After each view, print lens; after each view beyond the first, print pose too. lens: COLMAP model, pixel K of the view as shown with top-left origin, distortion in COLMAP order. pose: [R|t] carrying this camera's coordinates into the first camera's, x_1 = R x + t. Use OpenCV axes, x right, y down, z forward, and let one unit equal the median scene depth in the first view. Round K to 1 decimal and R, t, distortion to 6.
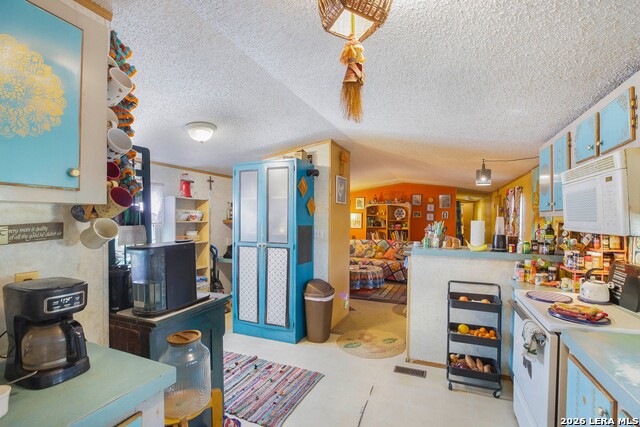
lens RADIAL K [[300.4, 0, 319.3], [0, 300.4, 212.5], [0, 0, 1]] dist [-0.044287, 0.012640]
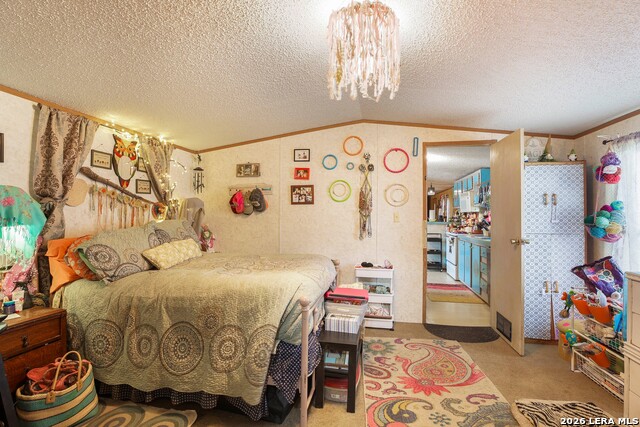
lens RADIAL K [[300.4, 0, 319.3], [0, 300.4, 212.5], [0, 0, 1]] dist [-0.044287, 0.012640]
pose [[0.980791, -0.015540, 0.194442, -0.321895], [0.014788, 0.999877, 0.005318, 0.007504], [-0.194500, -0.002341, 0.980900, -0.466143]]
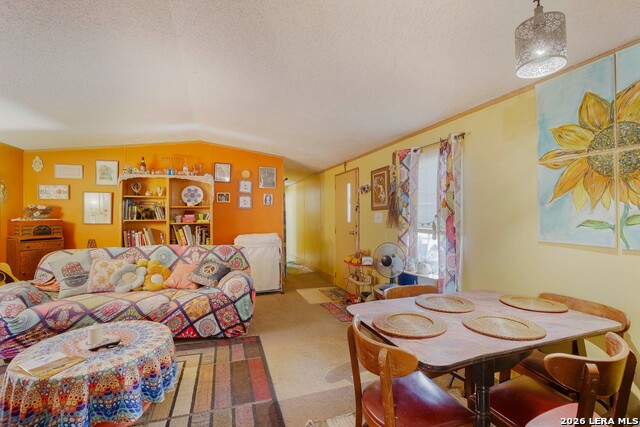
lens RADIAL K [[298.0, 0, 320.9], [0, 298.0, 217.1], [0, 0, 1]] dist [-0.040628, 0.000176]
pose [[0.739957, -0.010025, 0.672579, 0.081447], [-0.001933, 0.999853, 0.017030, 0.035735], [-0.672651, -0.013902, 0.739829, 0.460264]]
